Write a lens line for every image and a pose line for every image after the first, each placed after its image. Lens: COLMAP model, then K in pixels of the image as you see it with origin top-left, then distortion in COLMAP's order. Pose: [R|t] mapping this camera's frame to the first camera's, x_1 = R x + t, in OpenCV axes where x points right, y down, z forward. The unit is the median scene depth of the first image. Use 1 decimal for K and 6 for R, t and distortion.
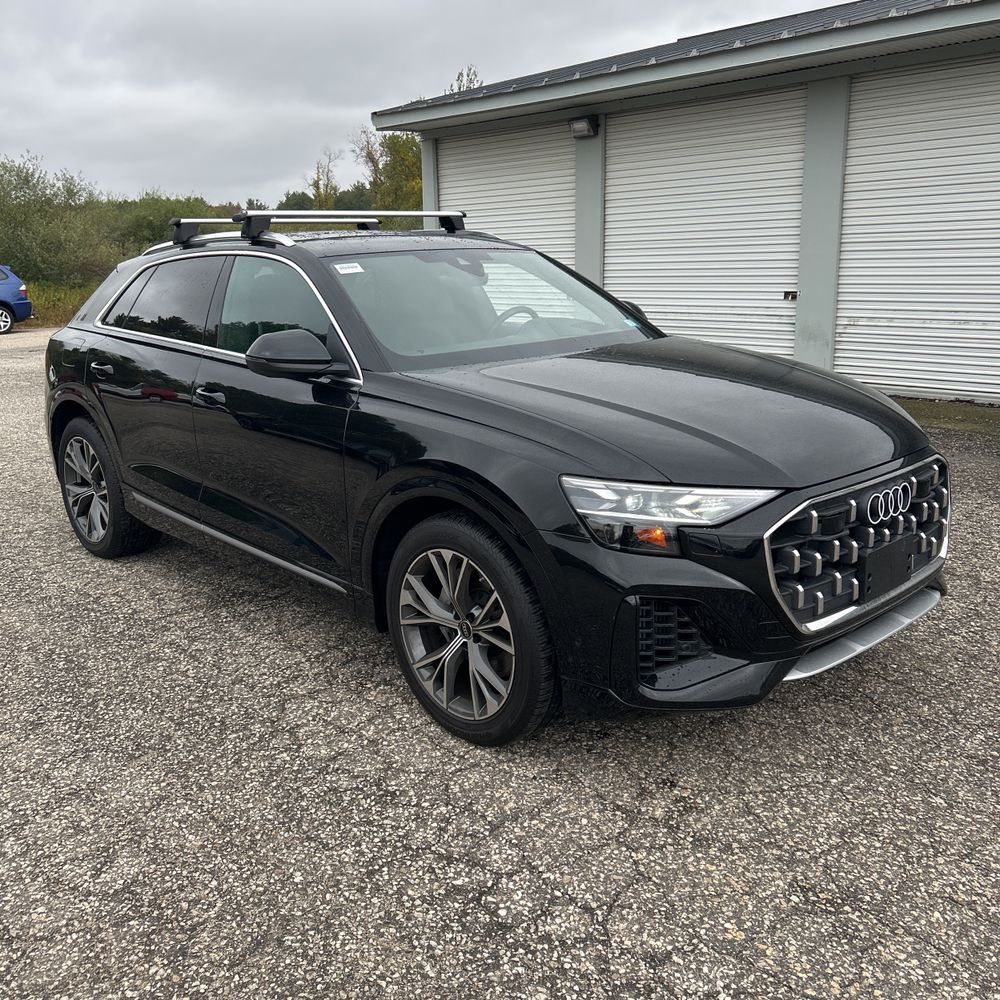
lens RADIAL K [[1005.4, 0, 500.0], [0, 1005.4, 500.0], [0, 0, 1]] dist [0.092293, -0.177086]
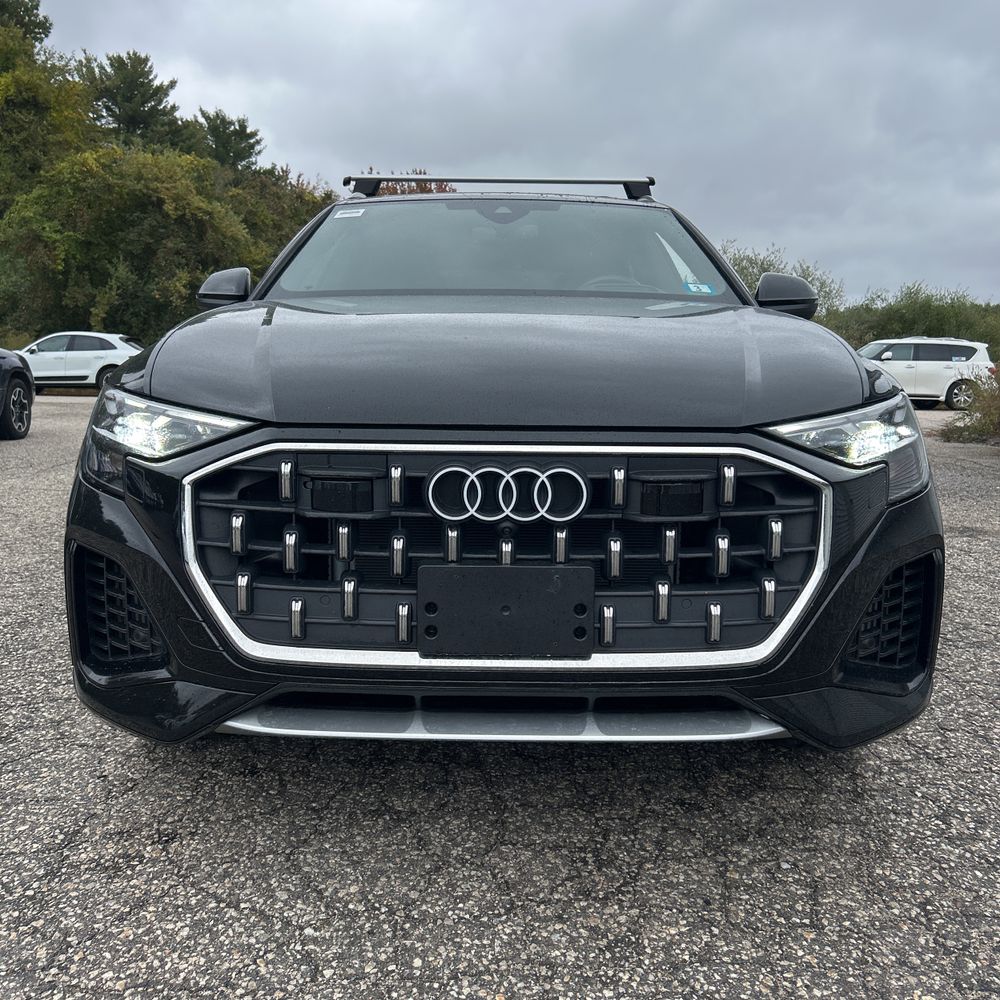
lens RADIAL K [[1005.4, 0, 500.0], [0, 1005.4, 500.0], [0, 0, 1]] dist [0.092293, -0.177086]
pose [[0.727274, 0.132331, -0.673469, 0.631862], [-0.199405, 0.979651, -0.022843, 0.016419], [0.656742, 0.150906, 0.738862, 0.484814]]
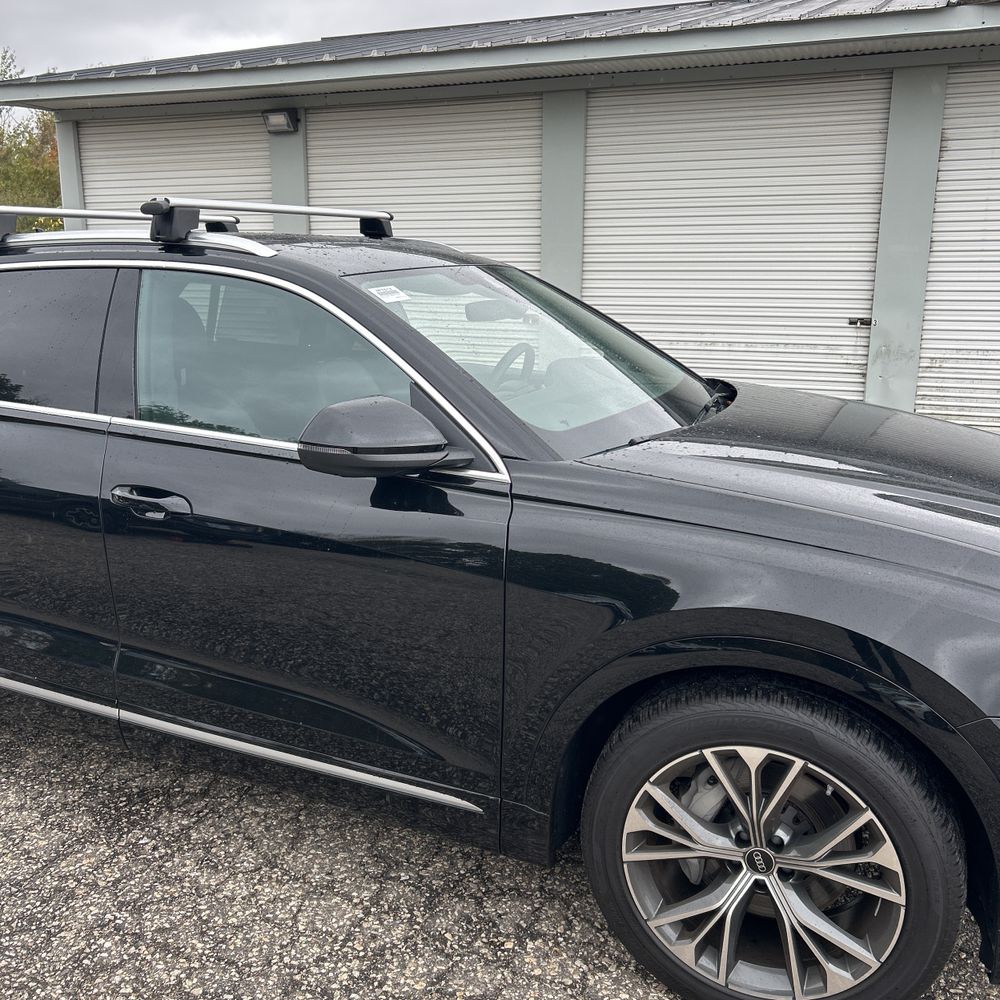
lens RADIAL K [[1007.4, 0, 494.8], [0, 1007.4, 498.7], [0, 0, 1]] dist [0.027027, -0.010997]
pose [[0.913829, -0.070781, 0.399883, -0.378005], [0.074620, 0.997194, 0.005984, -0.103890], [-0.399184, 0.024371, 0.916547, 0.412340]]
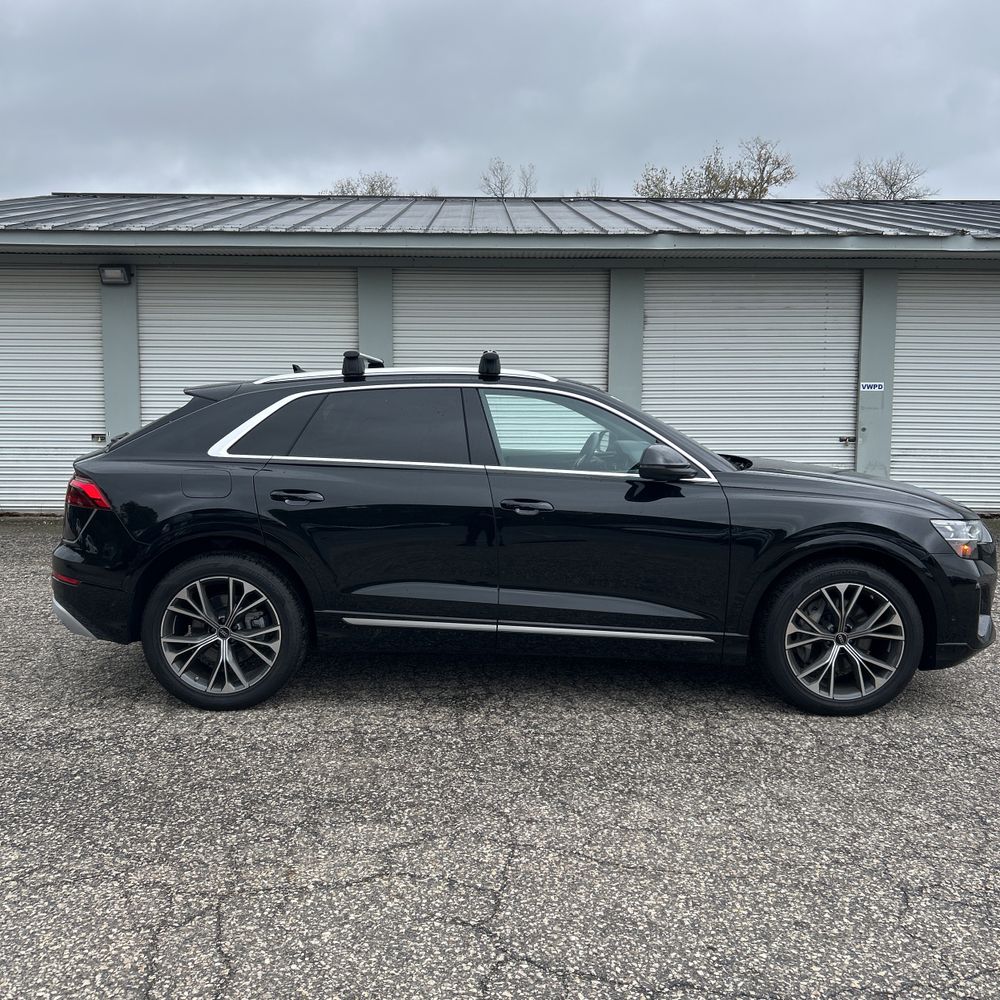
lens RADIAL K [[999.6, 0, 494.2], [0, 999.6, 498.2], [0, 0, 1]] dist [0.141245, -0.320368]
pose [[0.678090, -0.044036, 0.733659, -1.276044], [0.155017, 0.984318, -0.084194, -0.024003], [-0.718446, 0.170821, 0.674282, 0.291016]]
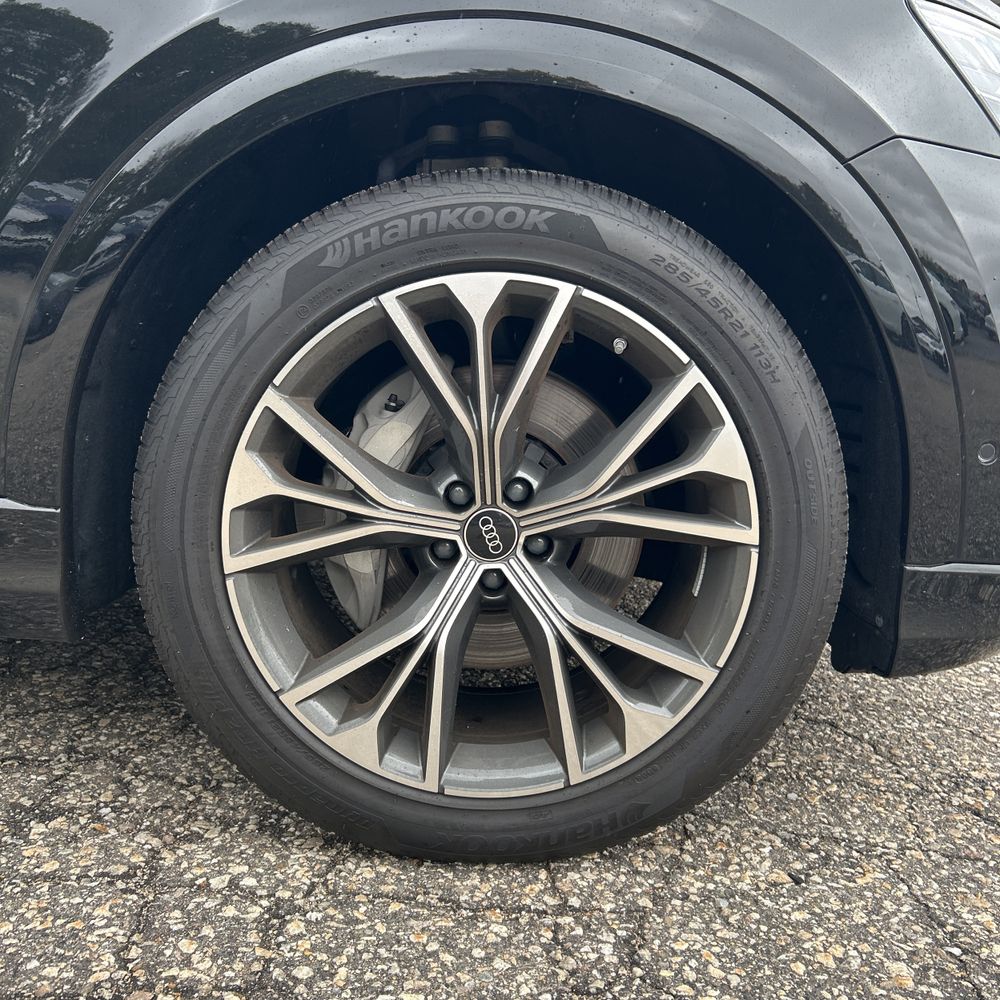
lens RADIAL K [[1022.5, 0, 501.8], [0, 1022.5, 467.8], [0, 0, 1]] dist [-0.003315, 0.016500]
pose [[0.679065, -0.063704, 0.731309, -0.246482], [0.127745, 0.991282, -0.032268, 0.104009], [-0.722878, 0.115333, 0.681283, 0.668493]]
